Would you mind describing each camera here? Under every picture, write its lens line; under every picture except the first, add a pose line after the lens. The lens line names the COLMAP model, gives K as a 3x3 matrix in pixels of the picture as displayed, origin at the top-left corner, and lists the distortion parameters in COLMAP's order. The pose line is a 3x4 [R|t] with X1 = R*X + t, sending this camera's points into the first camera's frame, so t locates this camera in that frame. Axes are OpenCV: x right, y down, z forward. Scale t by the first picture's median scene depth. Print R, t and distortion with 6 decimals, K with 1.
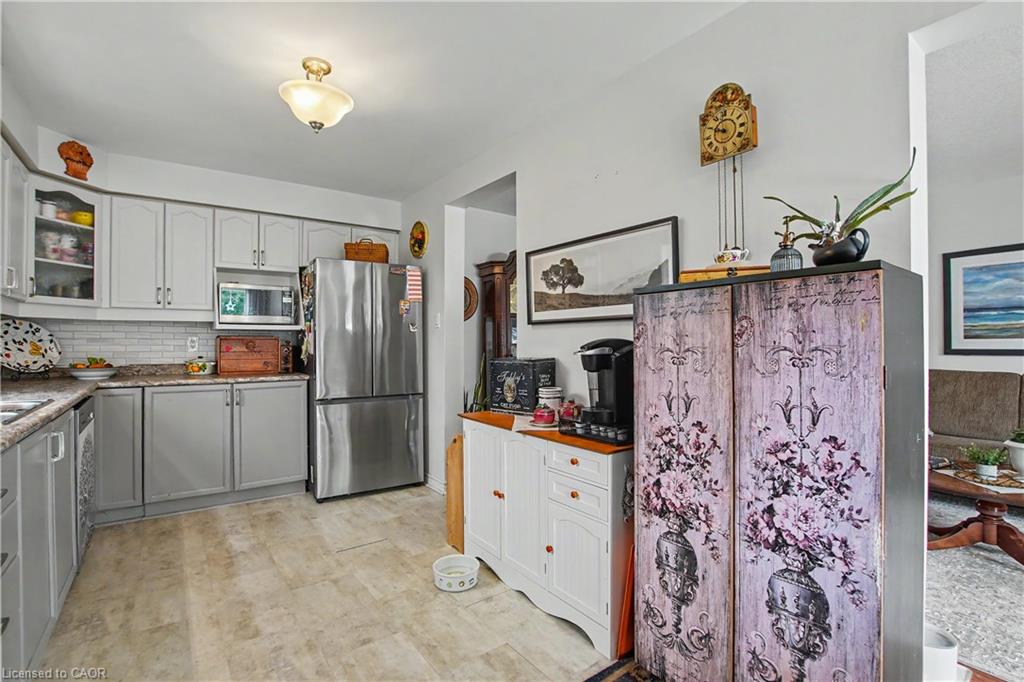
lens RADIAL K [[448.4, 0, 501.4], [0, 448.4, 337.3], [0, 0, 1]] dist [-0.025577, 0.000680]
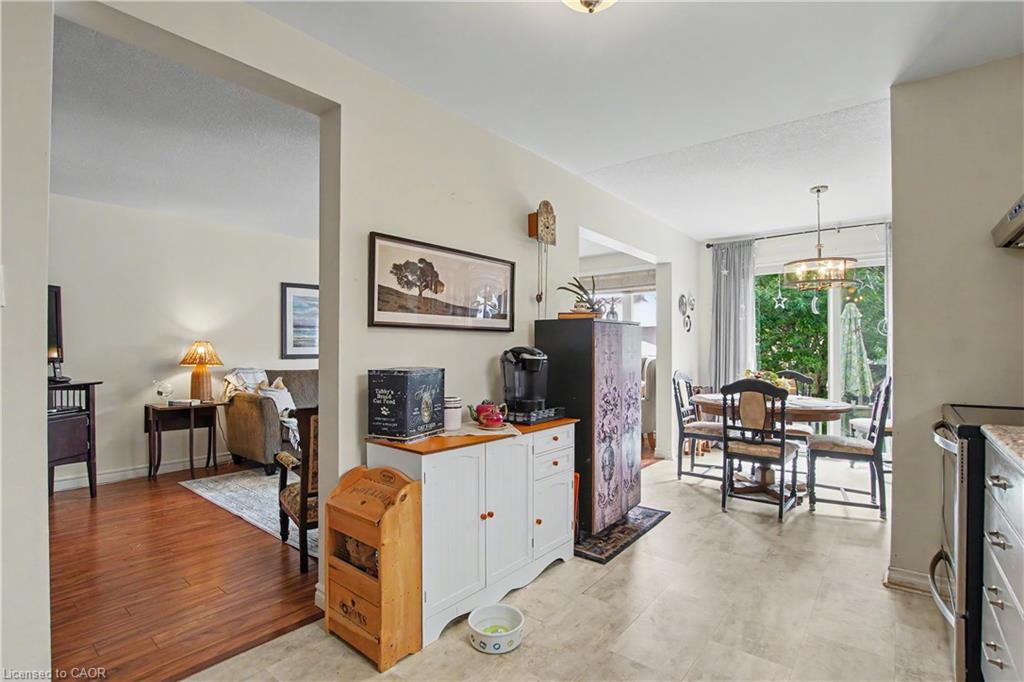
lens RADIAL K [[479.2, 0, 505.0], [0, 479.2, 343.4], [0, 0, 1]] dist [-0.028427, 0.000867]
pose [[-0.220859, 0.012376, 0.975227, -0.869643], [-0.009805, 0.999841, -0.014909, 0.012143], [-0.975256, -0.012855, -0.220703, 1.061999]]
